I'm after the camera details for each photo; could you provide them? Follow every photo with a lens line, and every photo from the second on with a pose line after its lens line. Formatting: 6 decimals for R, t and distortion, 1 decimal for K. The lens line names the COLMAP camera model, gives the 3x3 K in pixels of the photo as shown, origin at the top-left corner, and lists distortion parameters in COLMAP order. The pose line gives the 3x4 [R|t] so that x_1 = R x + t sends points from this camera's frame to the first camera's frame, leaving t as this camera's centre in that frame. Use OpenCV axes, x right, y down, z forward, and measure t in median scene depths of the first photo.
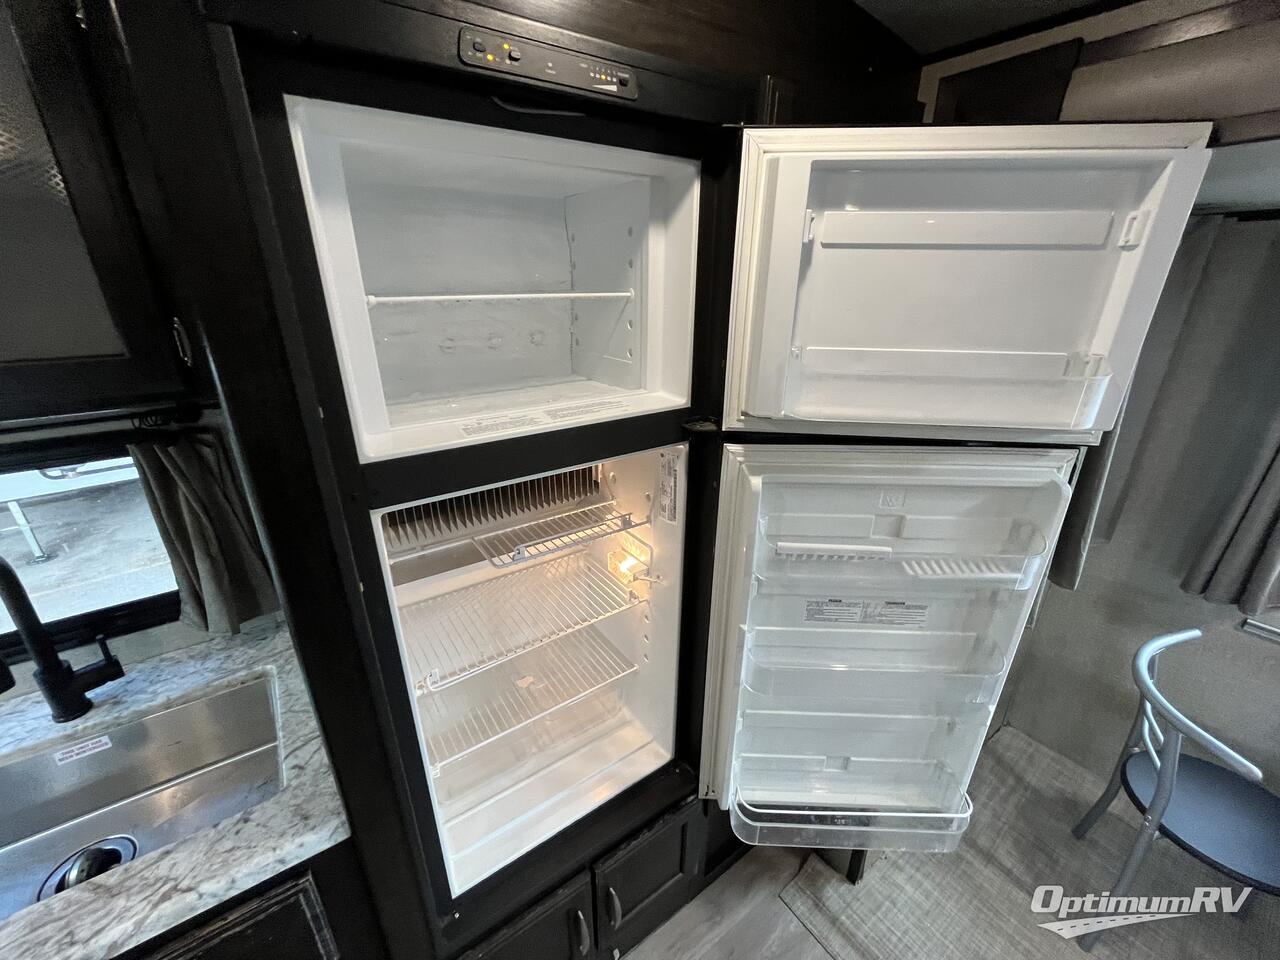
lens RADIAL K [[515.2, 0, 637.4], [0, 515.2, 482.8], [0, 0, 1]] dist [-0.002007, -0.000546]
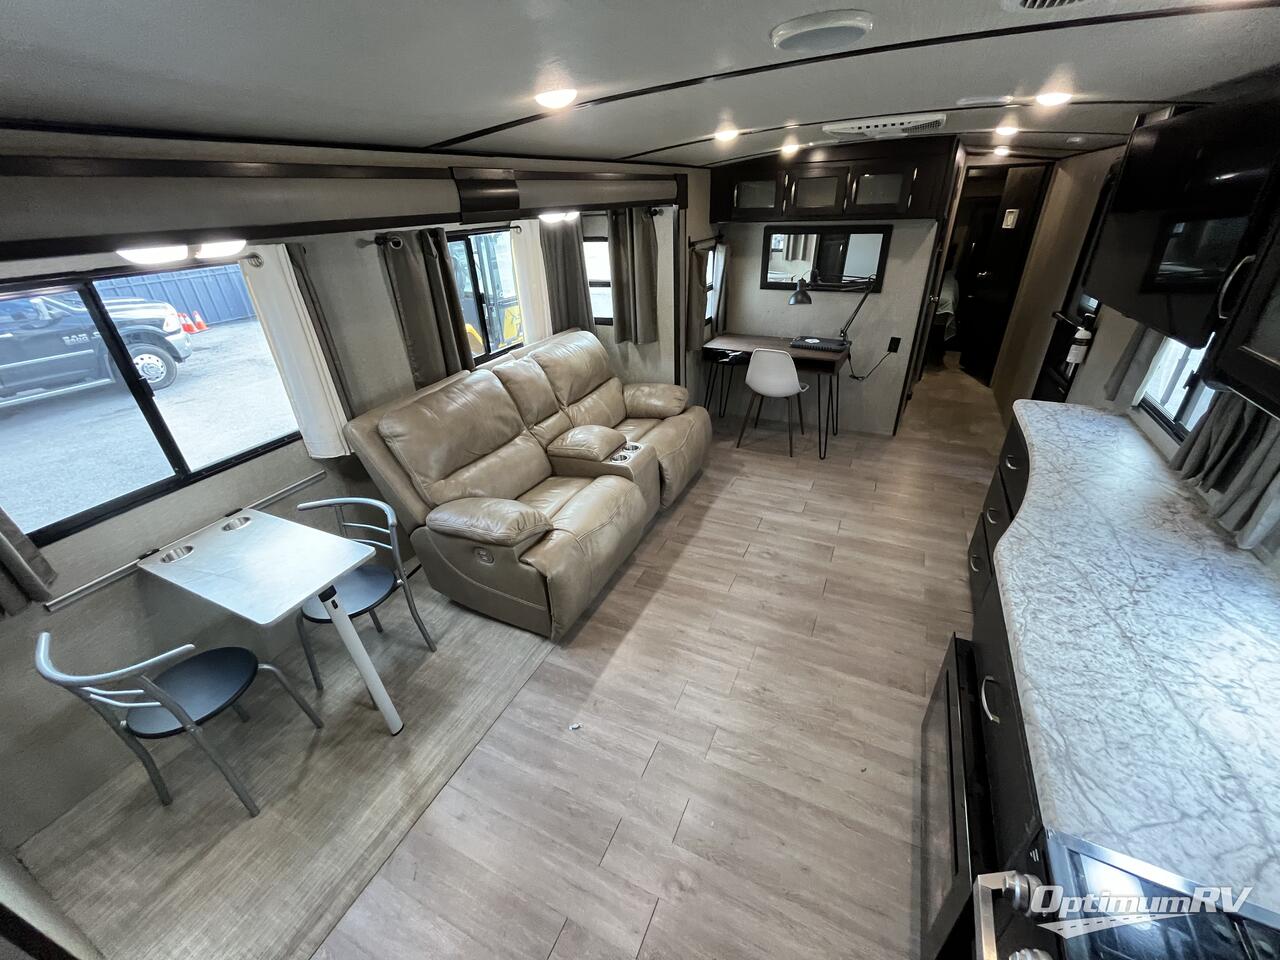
lens RADIAL K [[515.2, 0, 635.8], [0, 515.2, 483.1], [0, 0, 1]] dist [-0.002007, -0.000546]
pose [[-0.482398, -0.399072, 0.779765, -0.398951], [0.367855, 0.715597, 0.593804, -0.189784], [-0.794968, 0.573290, -0.198402, -0.026535]]
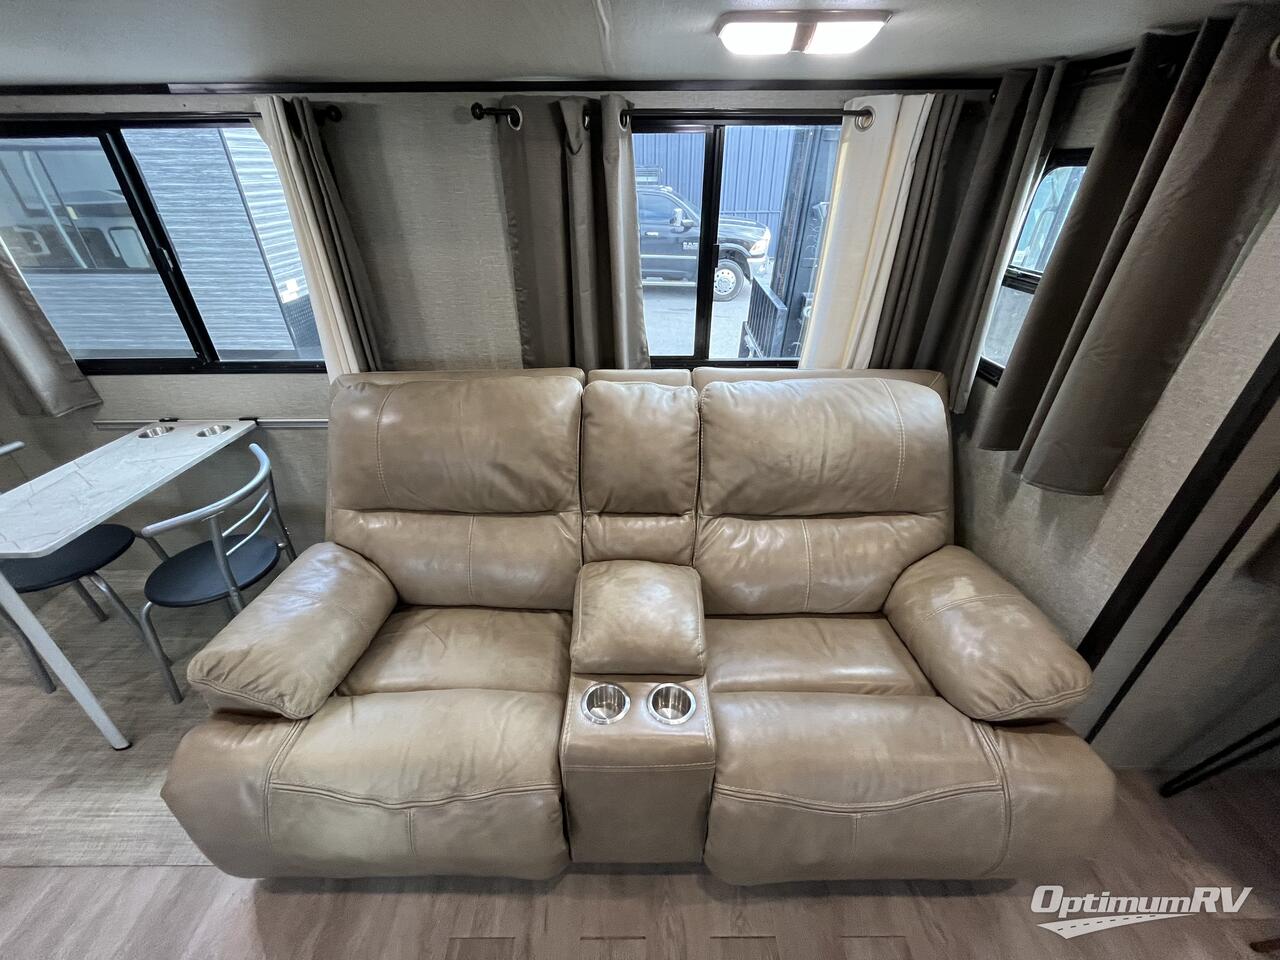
lens RADIAL K [[515.2, 0, 639.5], [0, 515.2, 483.2], [0, 0, 1]] dist [-0.002007, -0.000546]
pose [[0.572489, -0.420172, 0.704069, 1.317428], [0.300199, 0.906500, 0.296881, 0.601226], [-0.762979, 0.041400, 0.645096, -1.364107]]
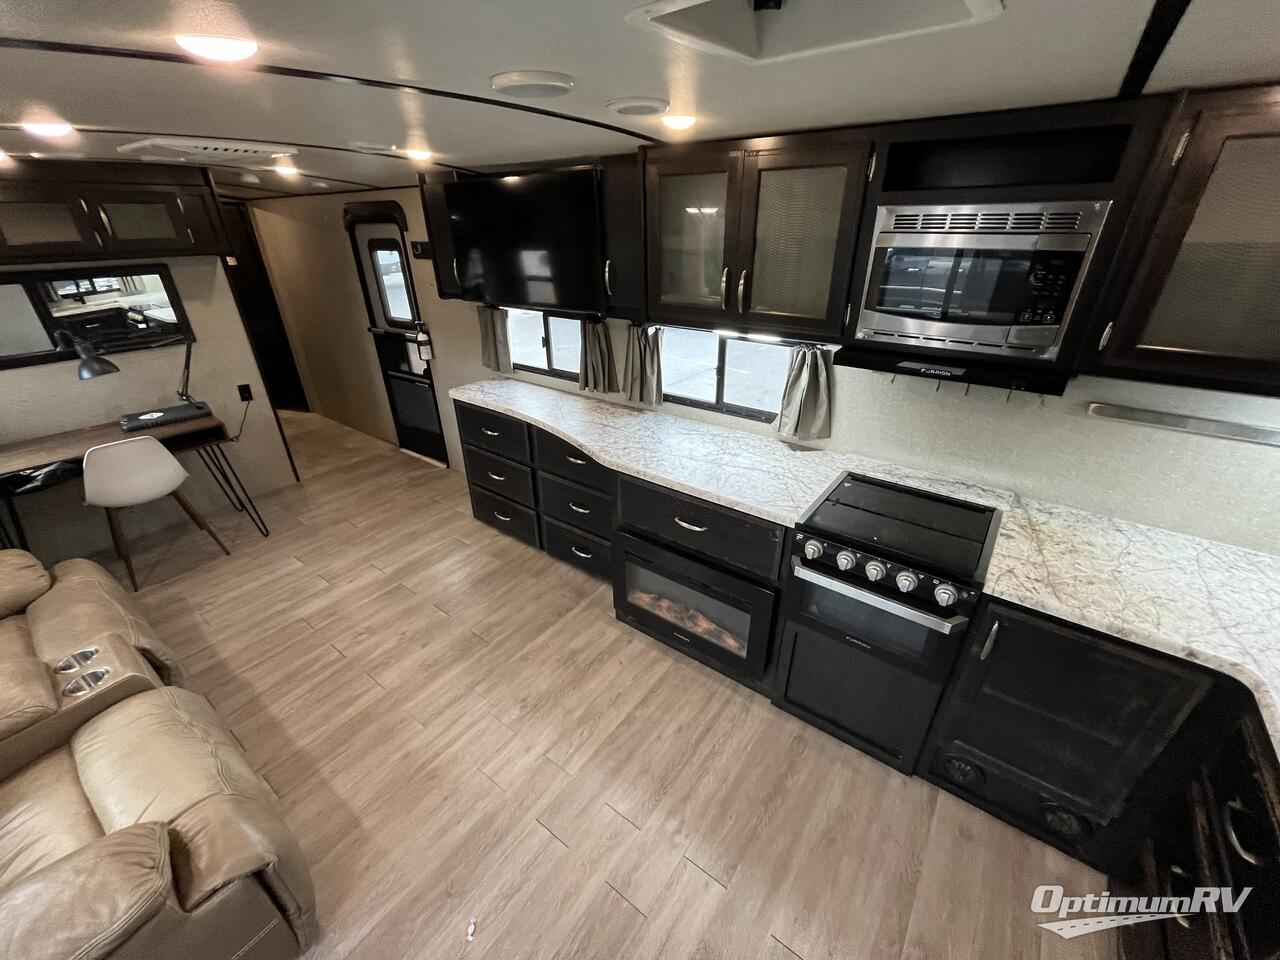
lens RADIAL K [[515.2, 0, 636.3], [0, 515.2, 483.1], [0, 0, 1]] dist [-0.002007, -0.000546]
pose [[-0.950186, 0.153520, -0.271254, 0.627388], [-0.105536, 0.660409, 0.743453, -0.362927], [0.293273, 0.735046, -0.611309, 0.389456]]
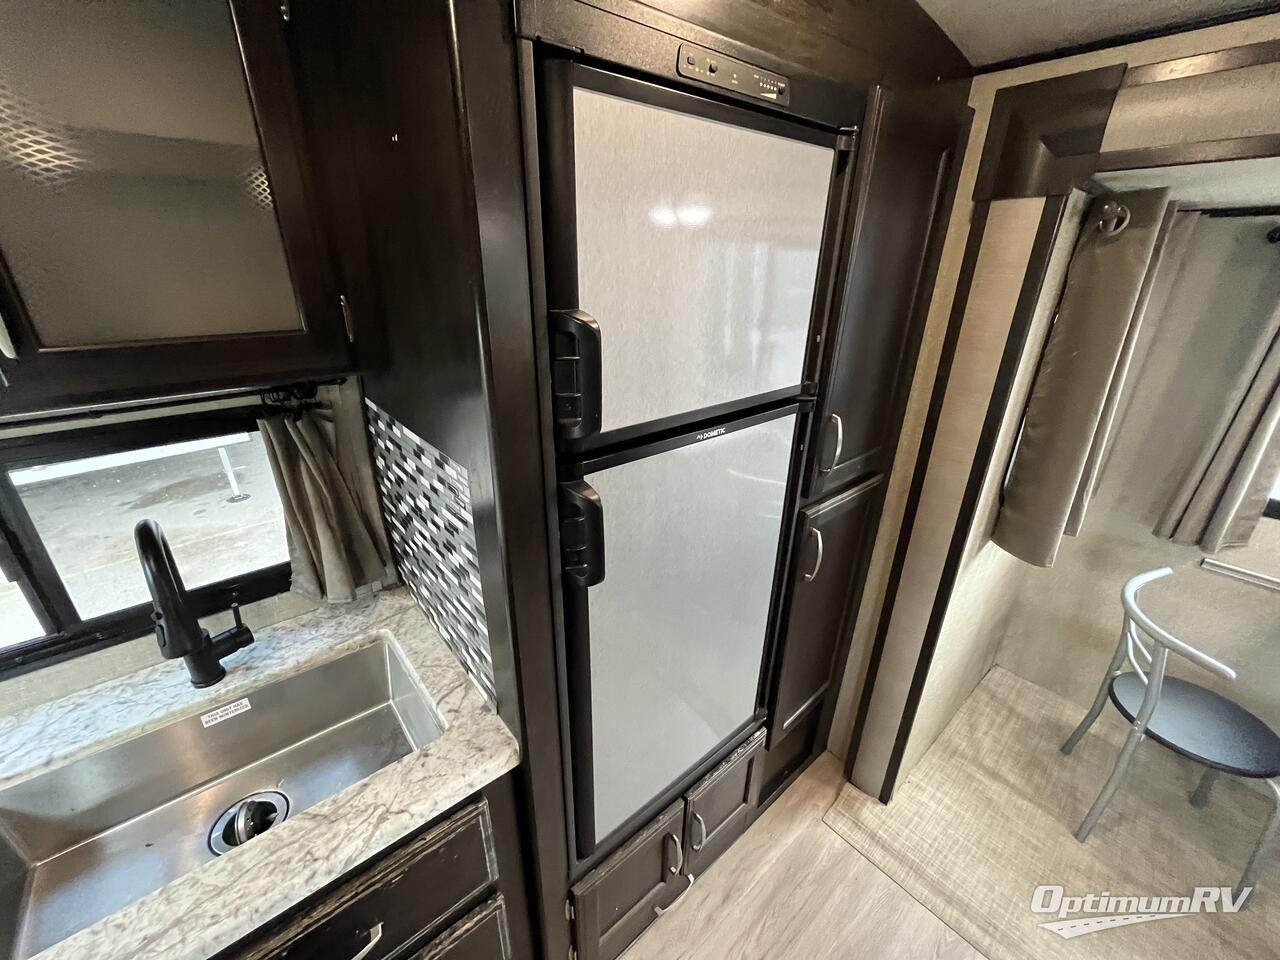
lens RADIAL K [[515.2, 0, 635.6], [0, 515.2, 482.5], [0, 0, 1]] dist [-0.002007, -0.000546]
pose [[0.996460, -0.025580, 0.080082, -0.277785], [0.023291, 0.999297, 0.029388, 0.034897], [-0.080778, -0.027419, 0.996355, -0.088896]]
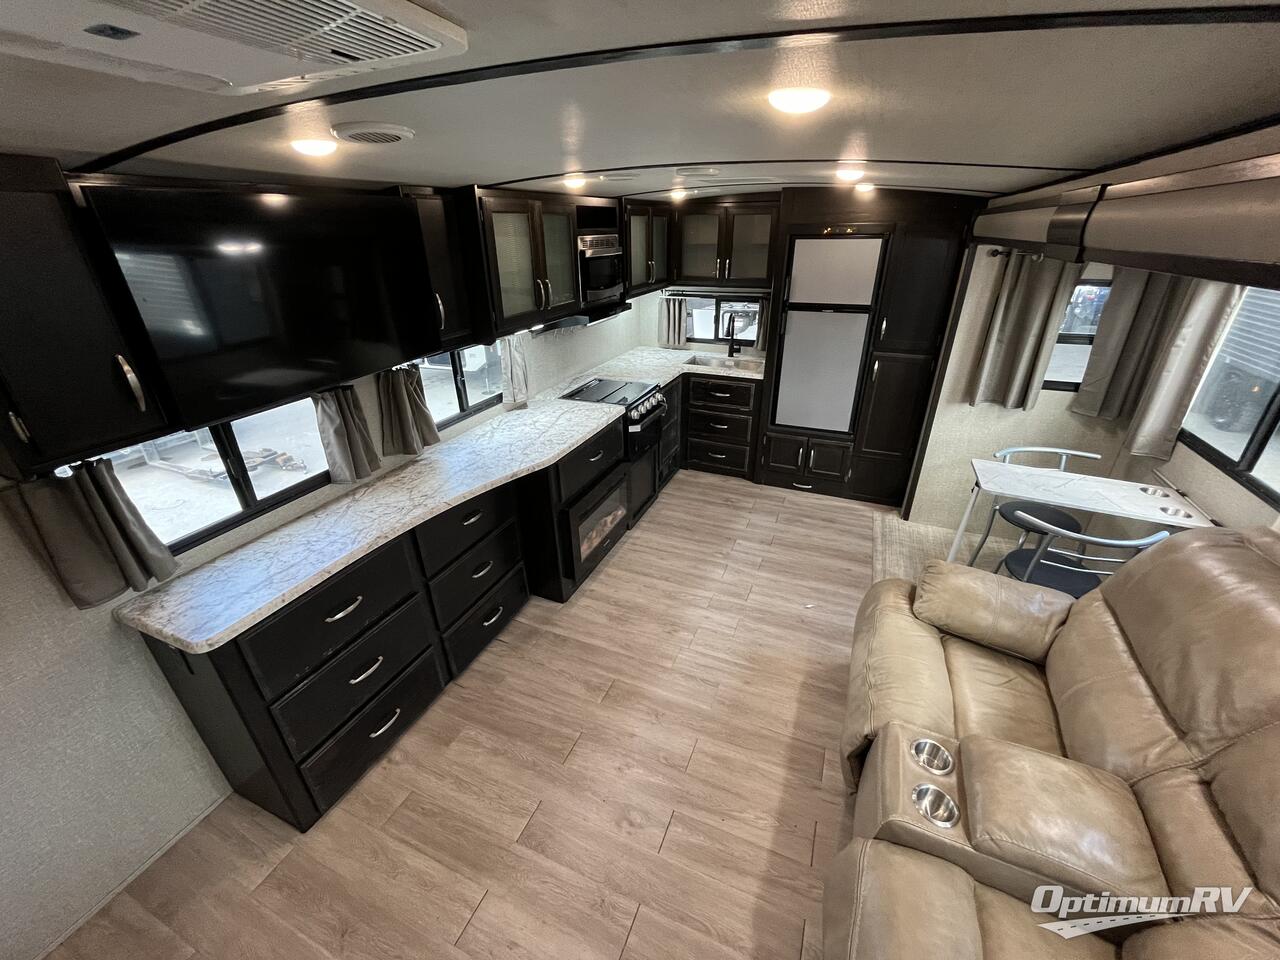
lens RADIAL K [[515.2, 0, 636.2], [0, 515.2, 486.1], [0, 0, 1]] dist [-0.002007, -0.000546]
pose [[0.519995, 0.373512, -0.768175, 2.217453], [-0.302970, 0.921505, 0.242979, 0.582301], [0.798633, 0.106386, 0.592341, -2.075046]]
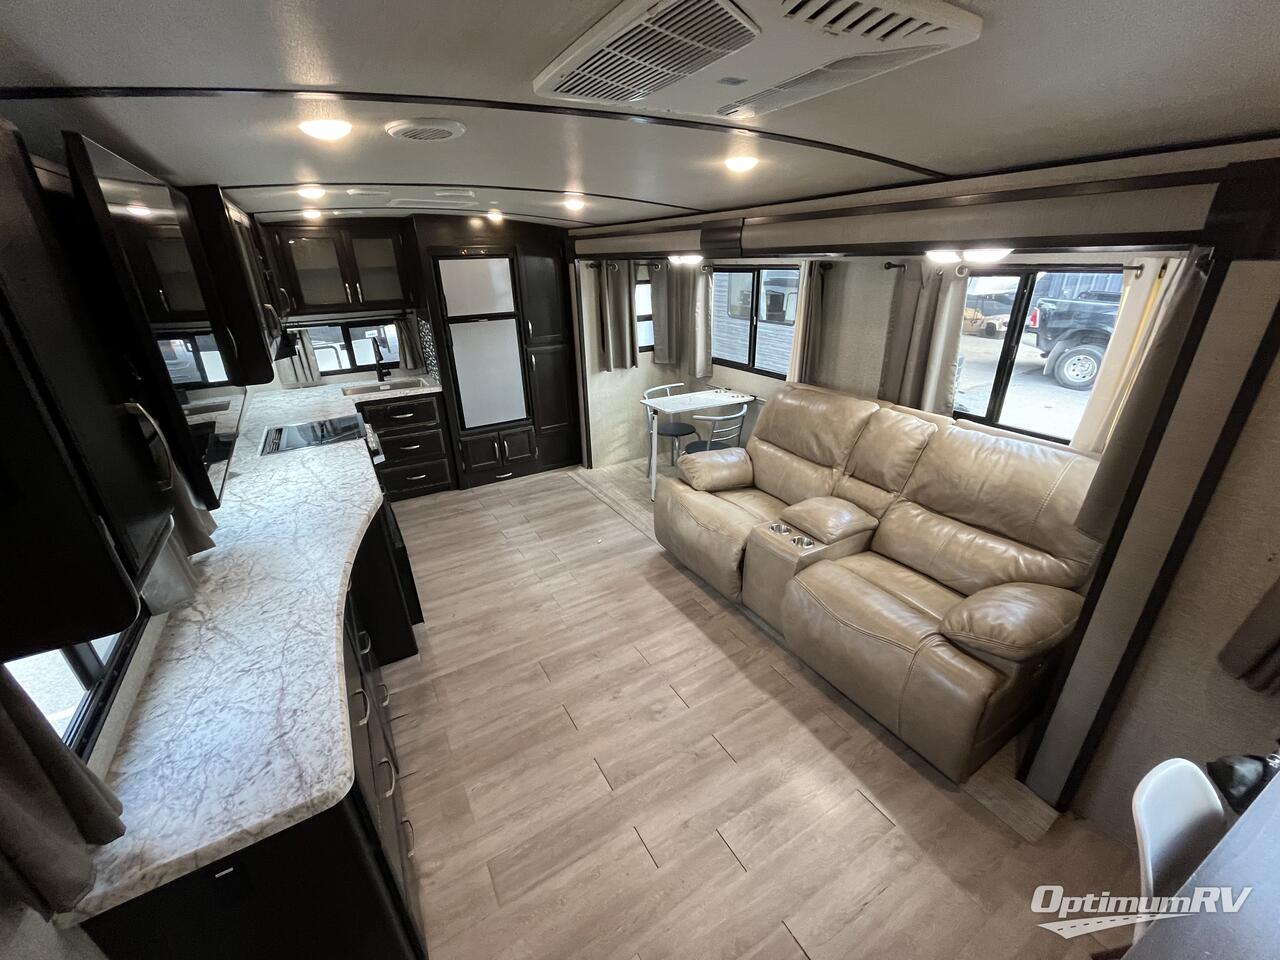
lens RADIAL K [[515.2, 0, 638.7], [0, 515.2, 483.8], [0, 0, 1]] dist [-0.002007, -0.000546]
pose [[0.996489, 0.012916, -0.082725, 1.389368], [-0.009440, 0.999062, 0.042269, 1.017998], [0.083193, -0.041339, 0.995676, -3.025799]]
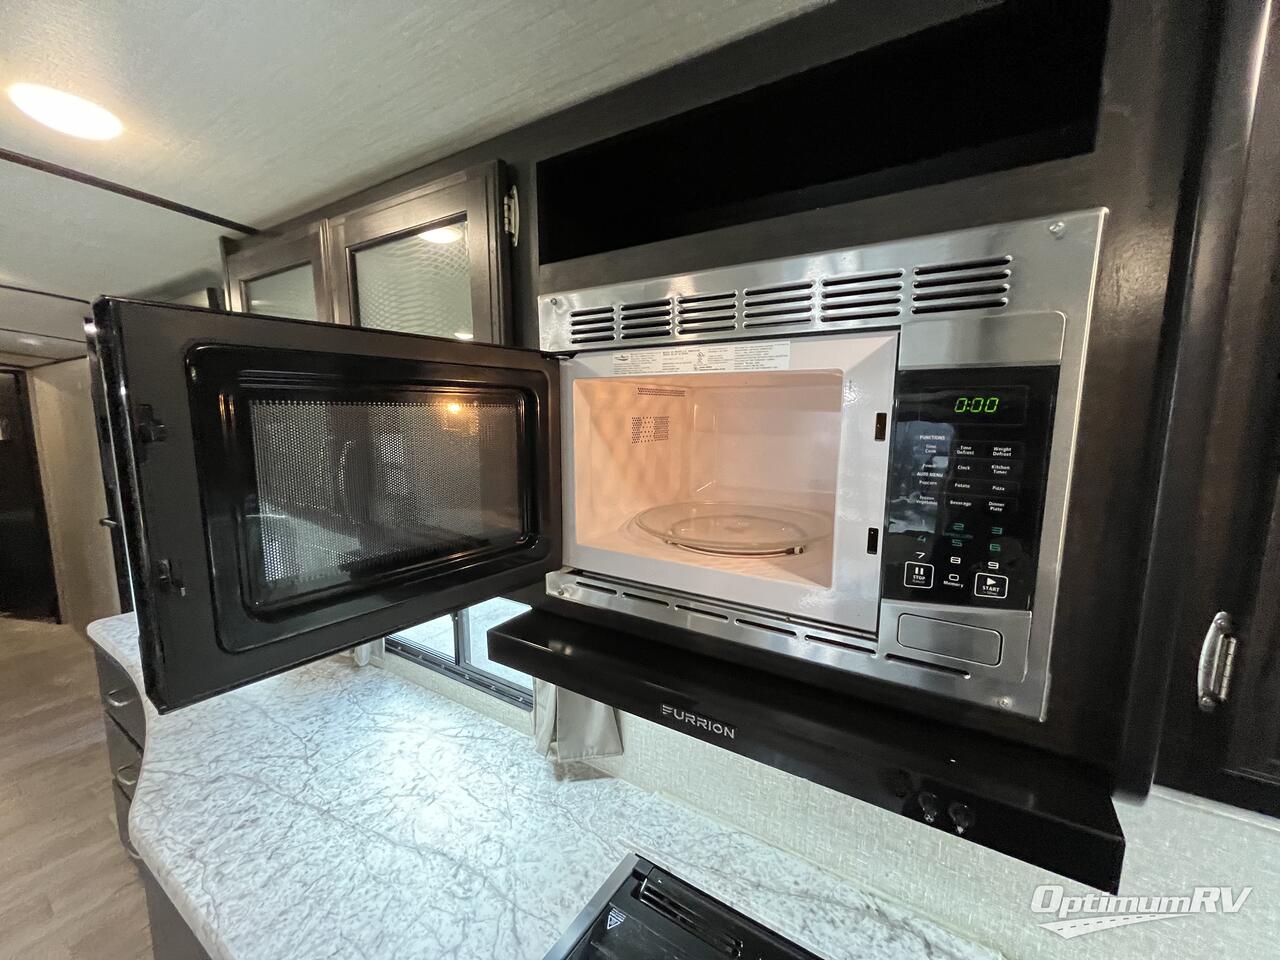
lens RADIAL K [[515.2, 0, 635.5], [0, 515.2, 483.2], [0, 0, 1]] dist [-0.002007, -0.000546]
pose [[-0.927148, 0.046563, -0.371790, -0.391077], [-0.145279, 0.869957, 0.471242, 0.010276], [0.345383, 0.490924, -0.799815, -0.224078]]
